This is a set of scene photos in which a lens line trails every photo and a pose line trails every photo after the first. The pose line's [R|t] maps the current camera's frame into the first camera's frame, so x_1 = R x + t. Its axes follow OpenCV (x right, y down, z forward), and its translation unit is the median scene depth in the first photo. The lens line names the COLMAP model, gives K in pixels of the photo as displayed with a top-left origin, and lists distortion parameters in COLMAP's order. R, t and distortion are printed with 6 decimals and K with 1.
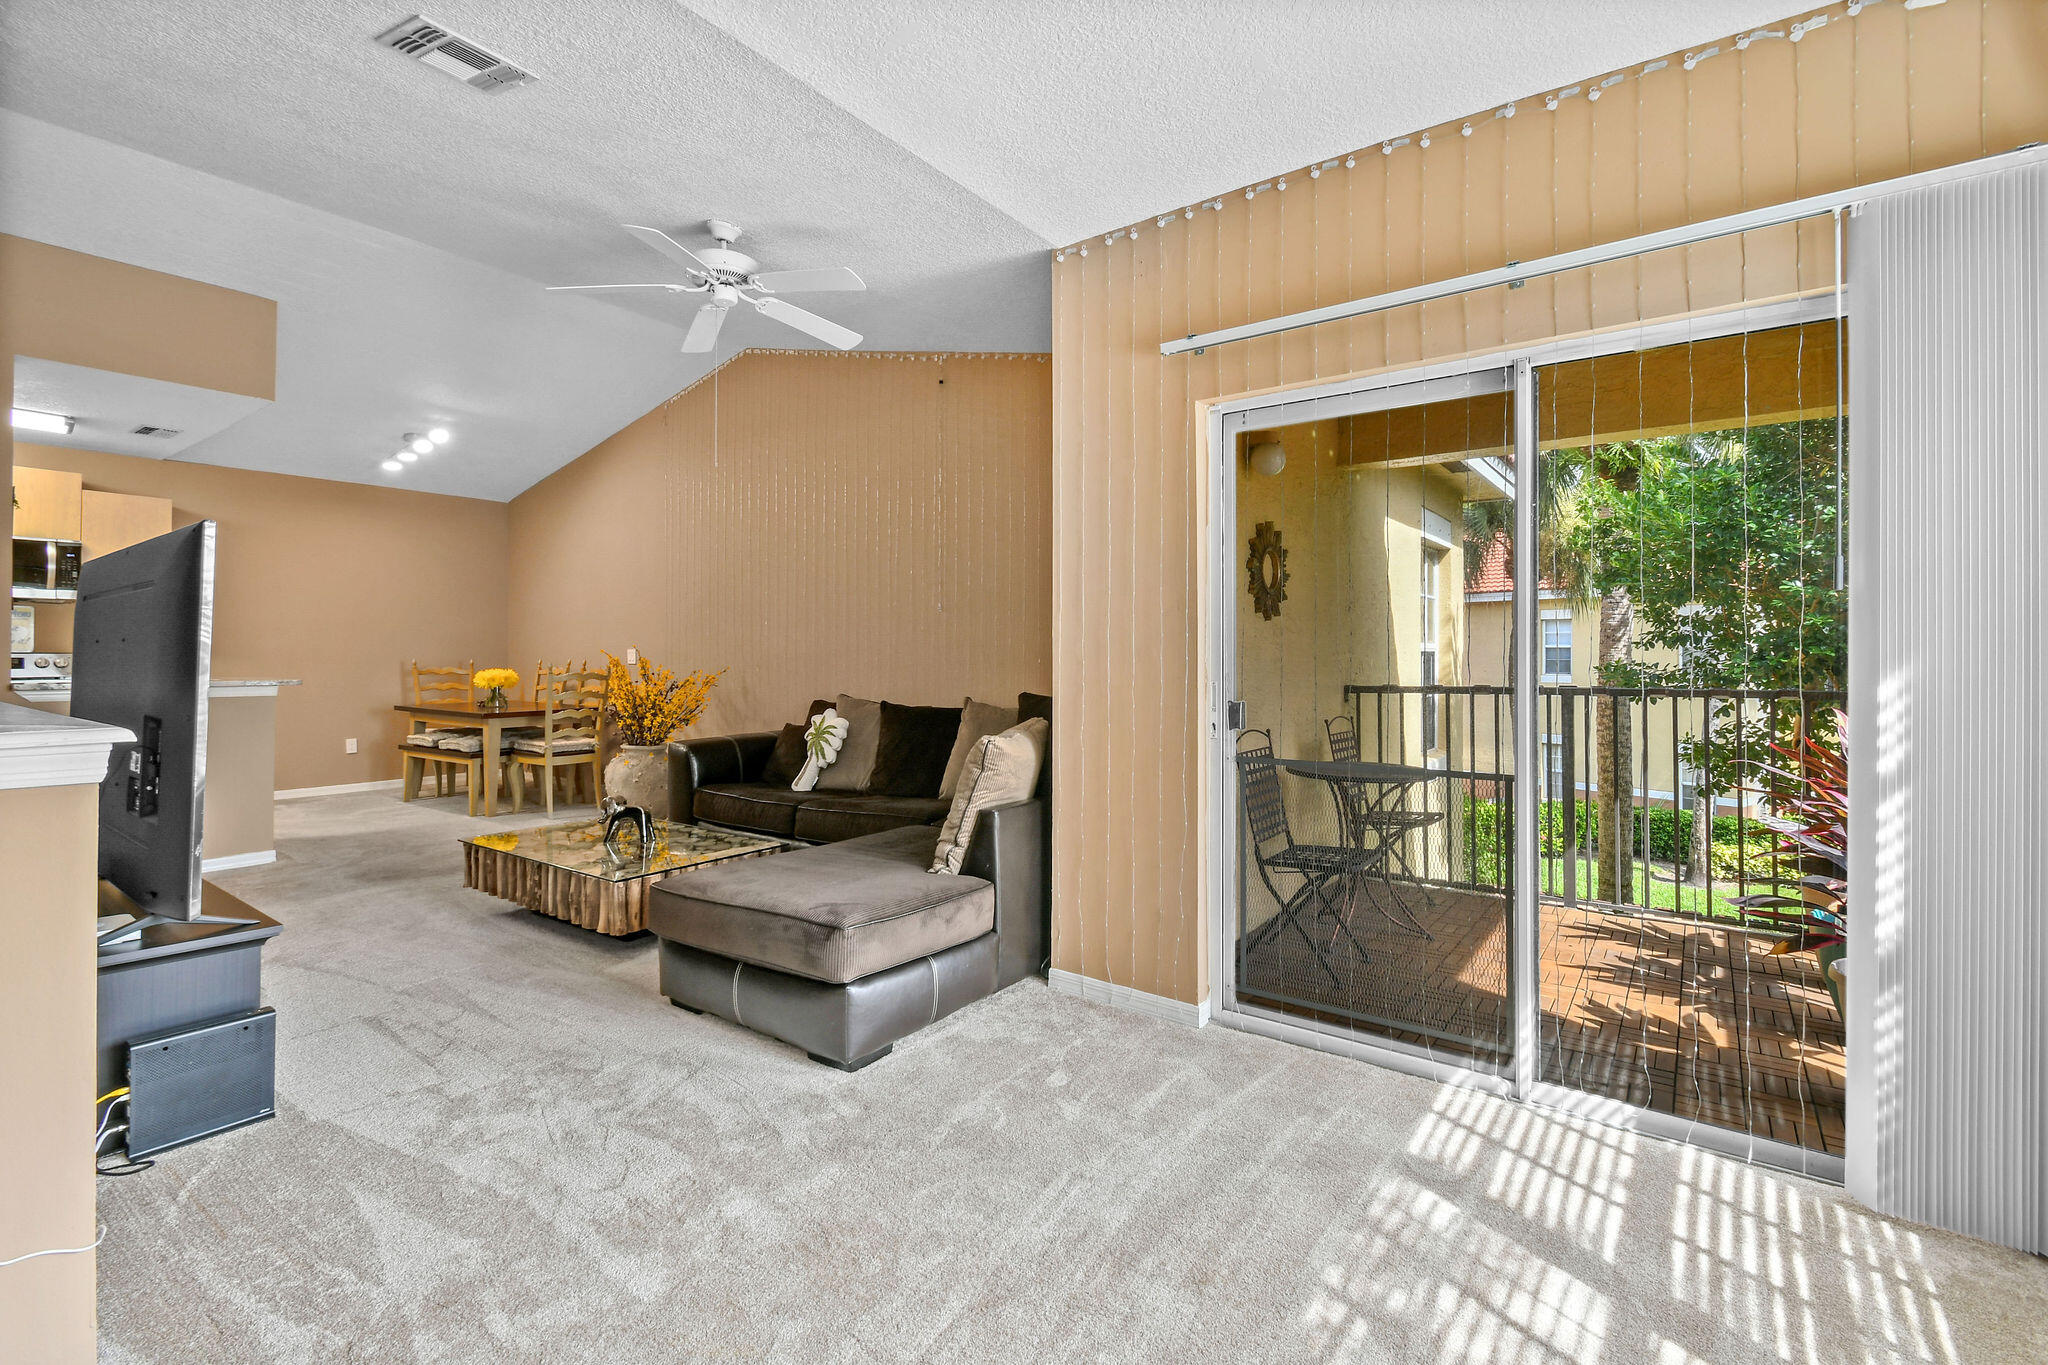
lens RADIAL K [[920.6, 0, 1040.1], [0, 920.6, 664.9], [0, 0, 1]] dist [0.009738, -0.005885]
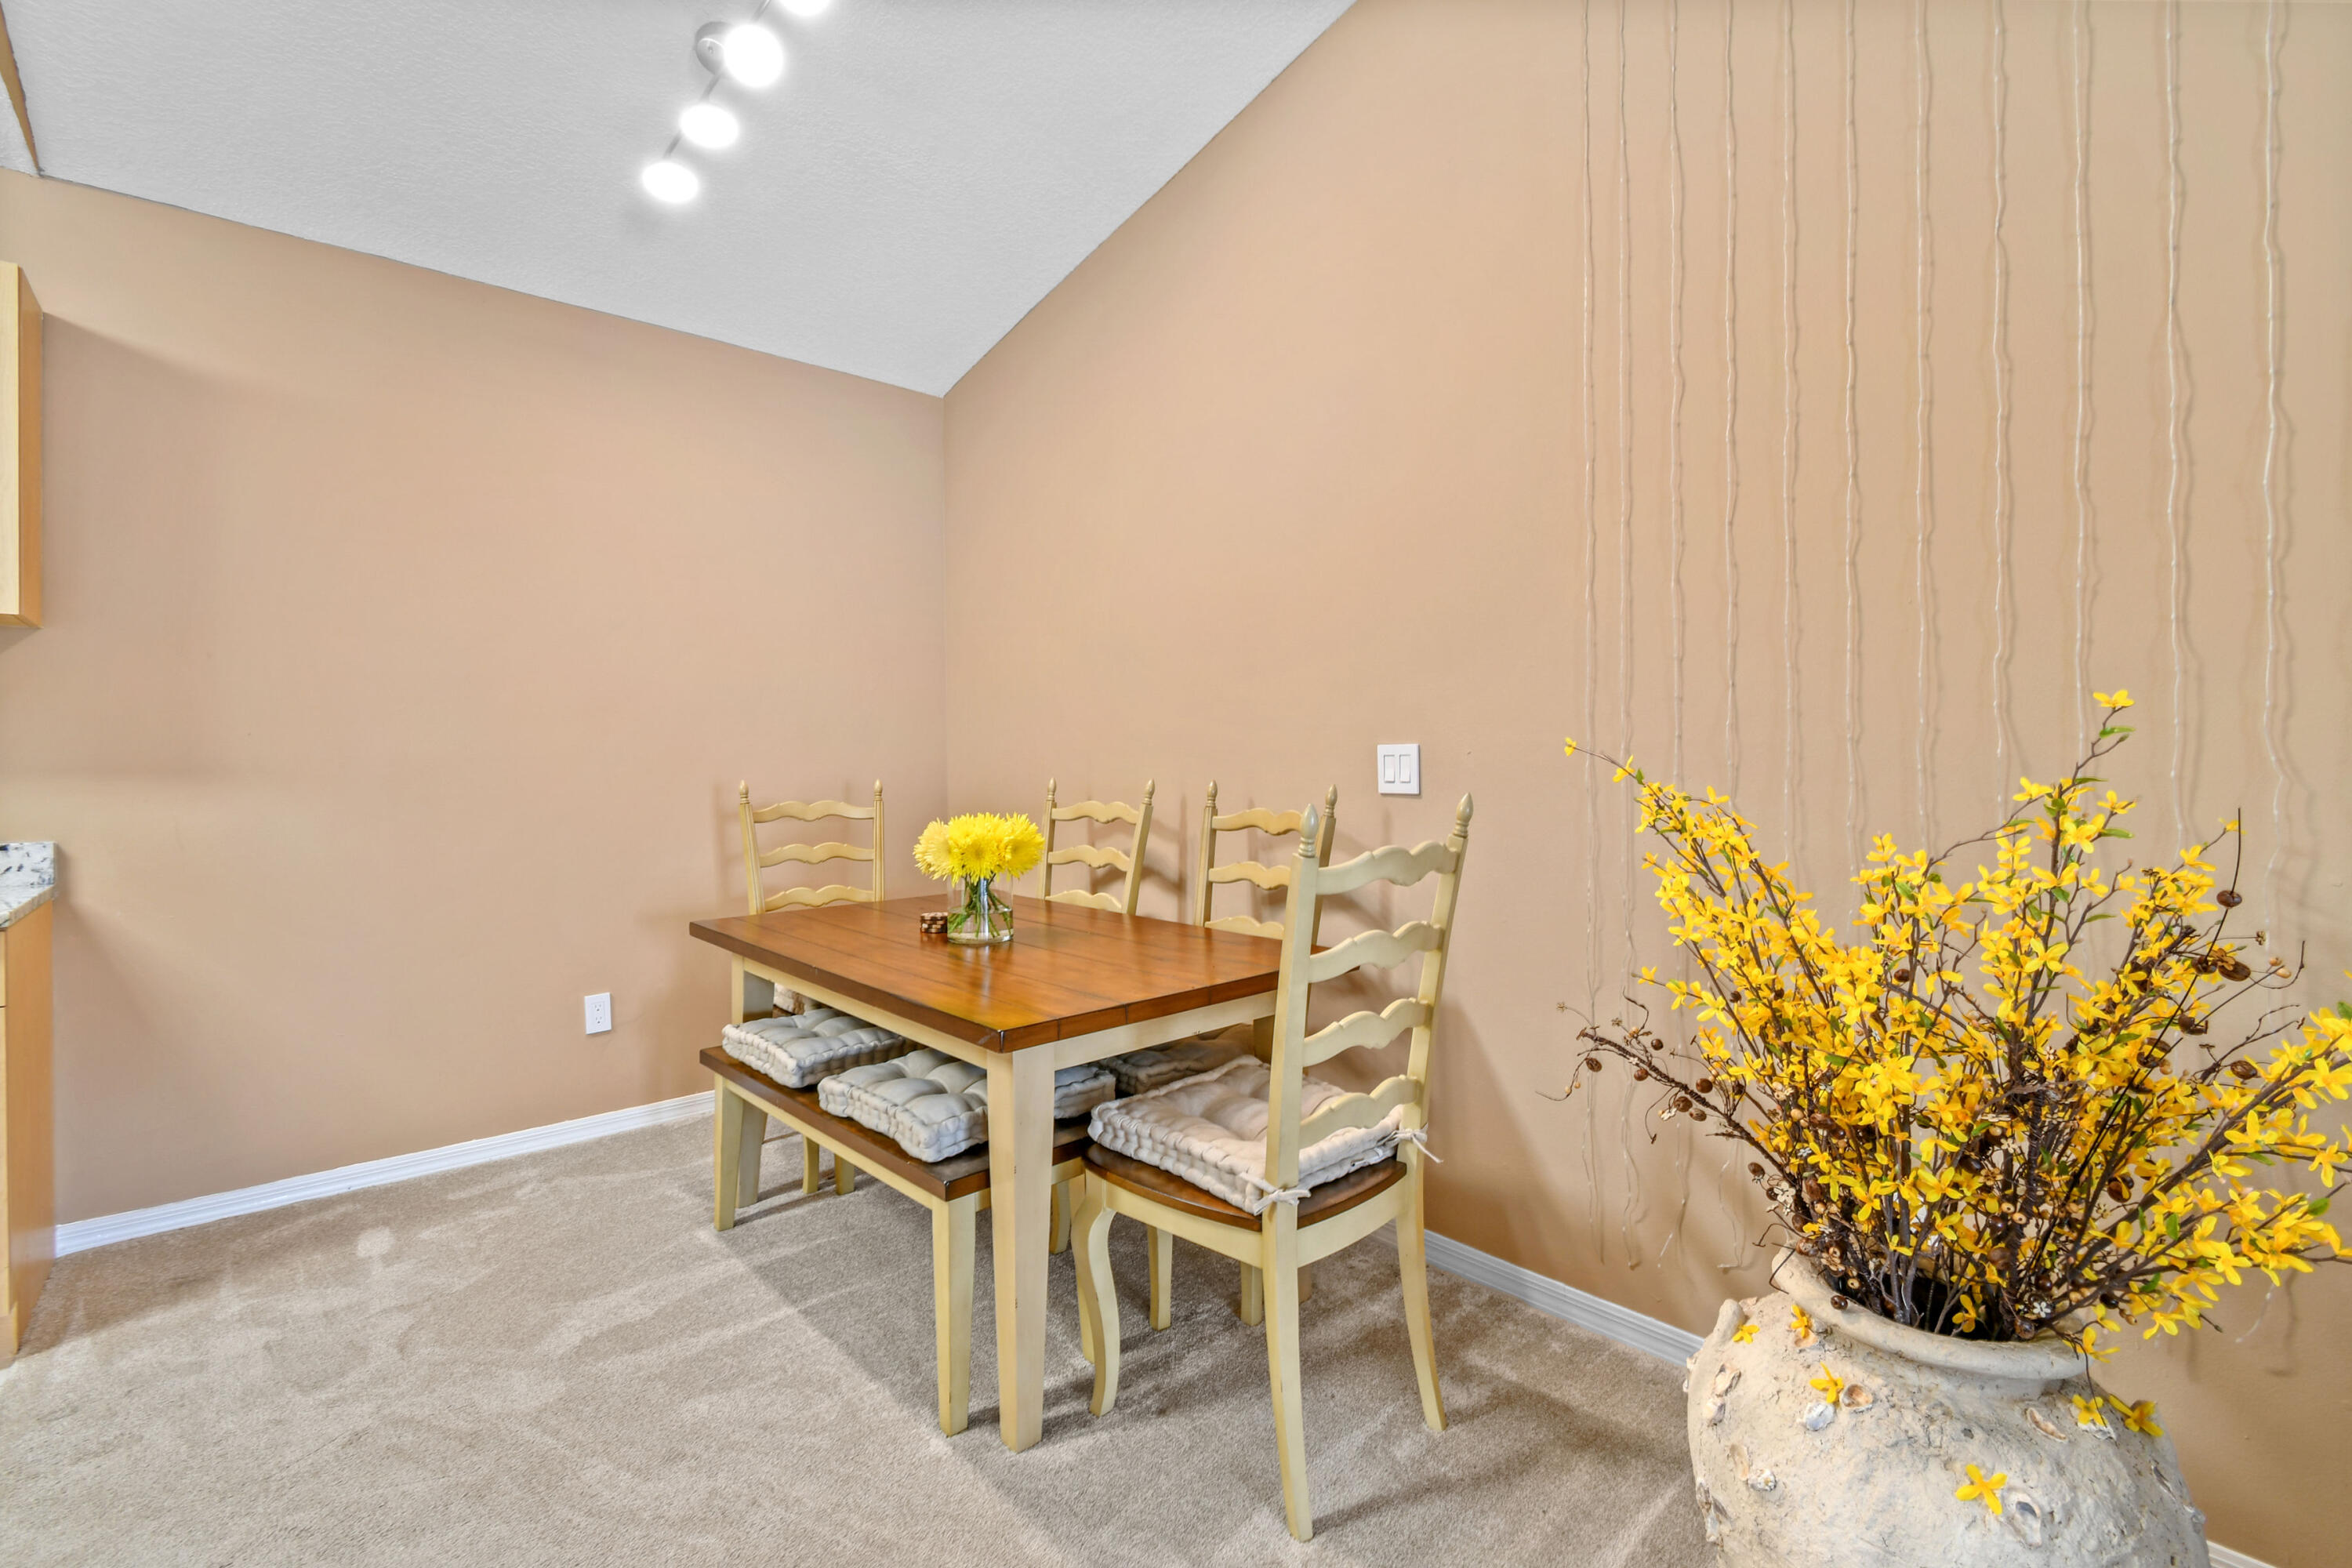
lens RADIAL K [[1057.3, 0, 1185.1], [0, 1057.3, 780.9], [0, 0, 1]] dist [0.009738, -0.005885]
pose [[0.978366, -0.008079, -0.206725, -0.572064], [0.008896, 0.999956, 0.003019, -0.008461], [0.206692, -0.004793, 0.978394, 0.851986]]
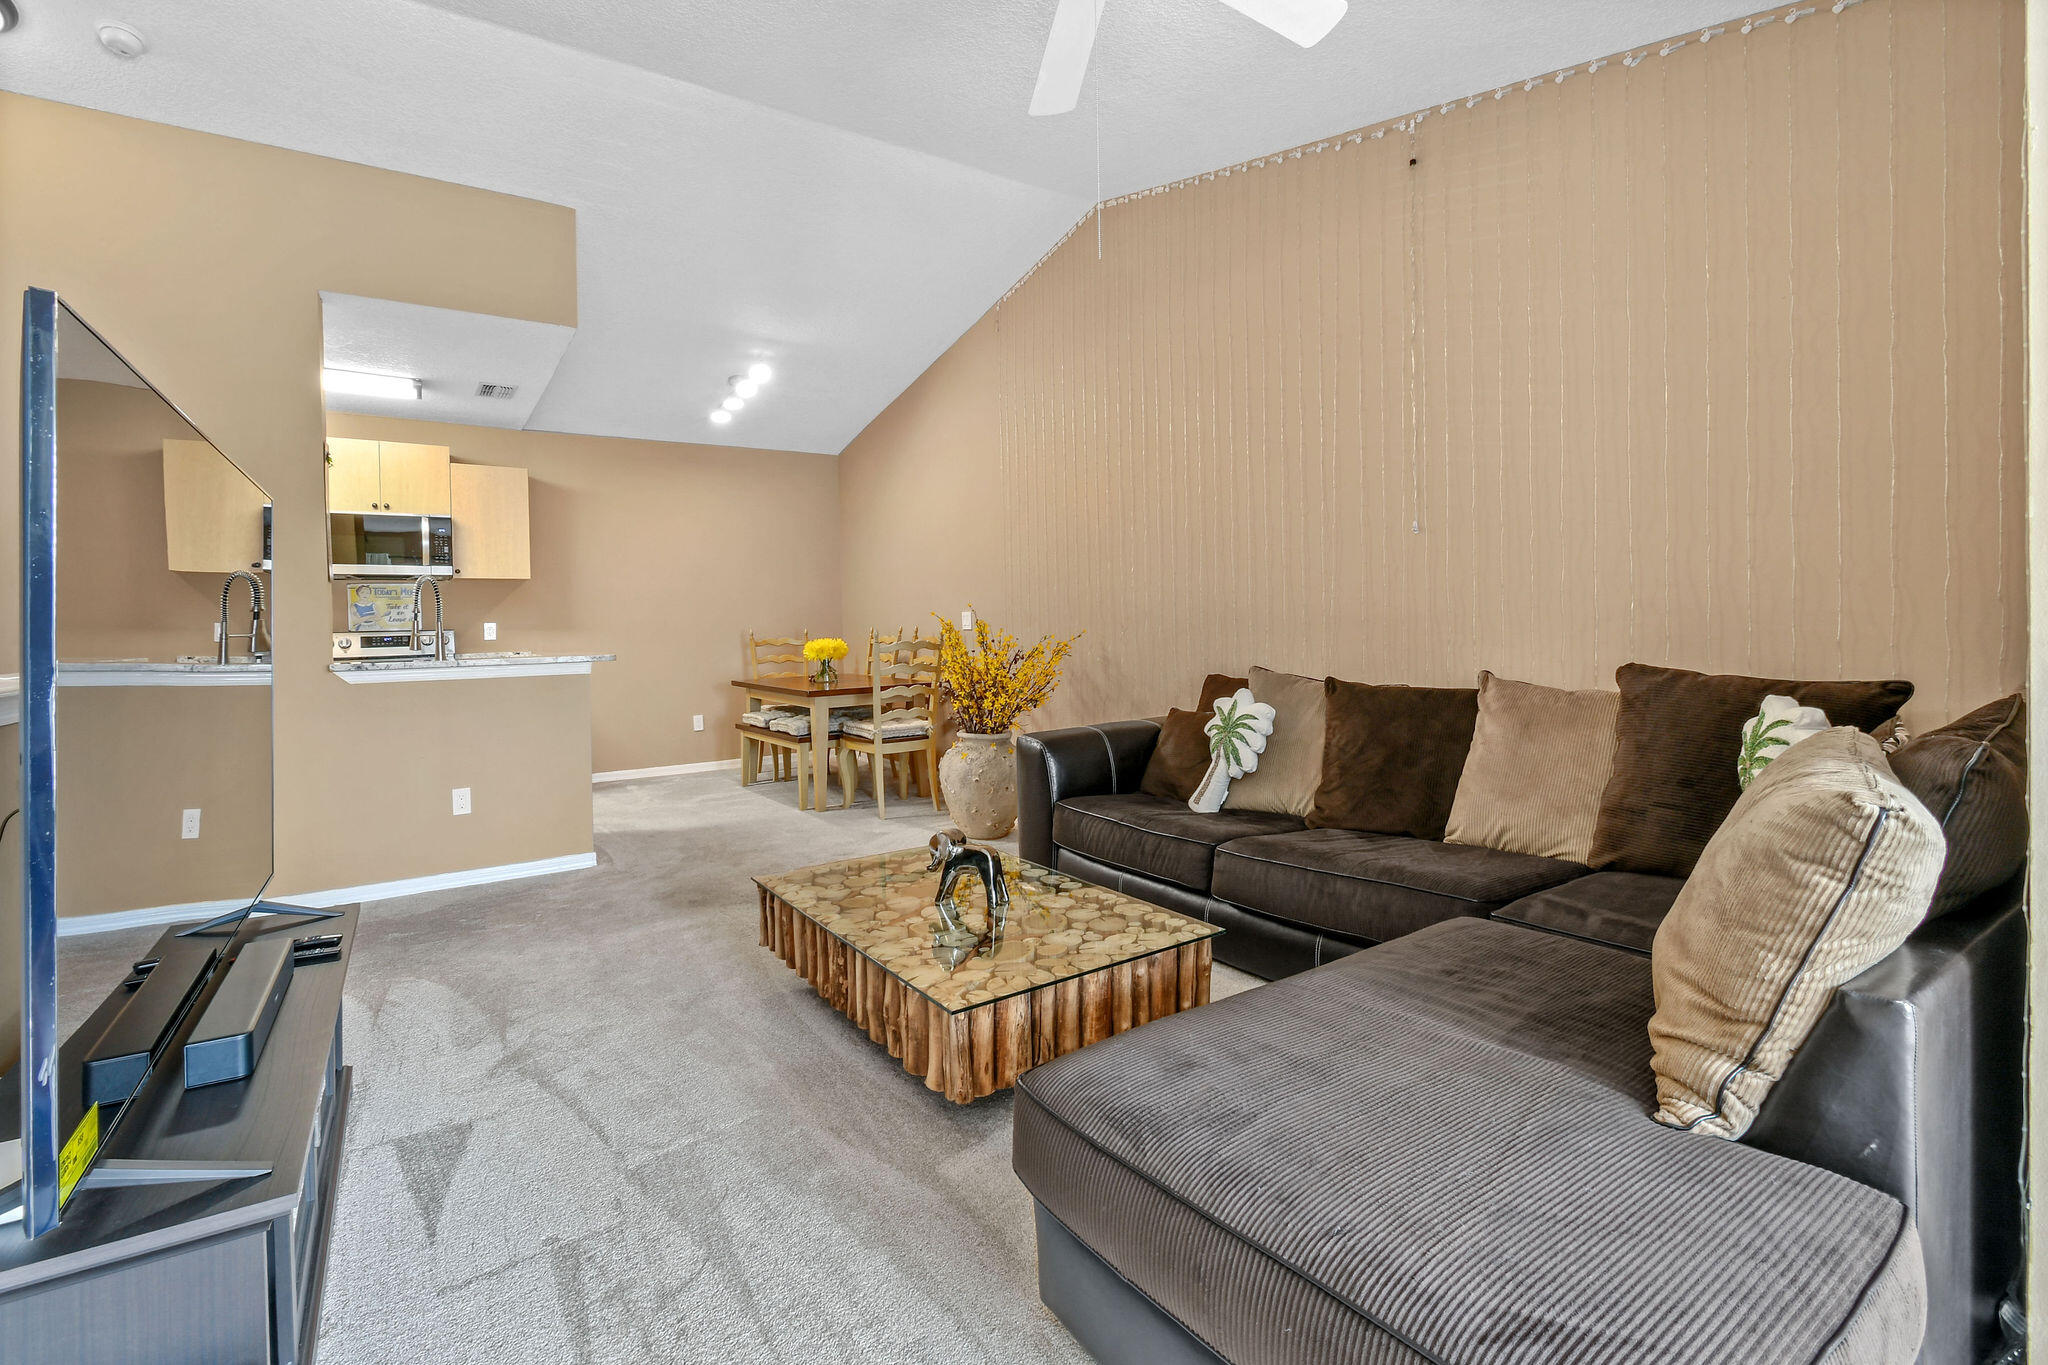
lens RADIAL K [[920.6, 0, 1025.9], [0, 920.6, 649.7], [0, 0, 1]] dist [0.009738, -0.005885]
pose [[0.938517, -0.014504, -0.344927, -0.139455], [0.022229, 0.999583, 0.018449, 0.003787], [0.344515, -0.024982, 0.938448, 0.311303]]
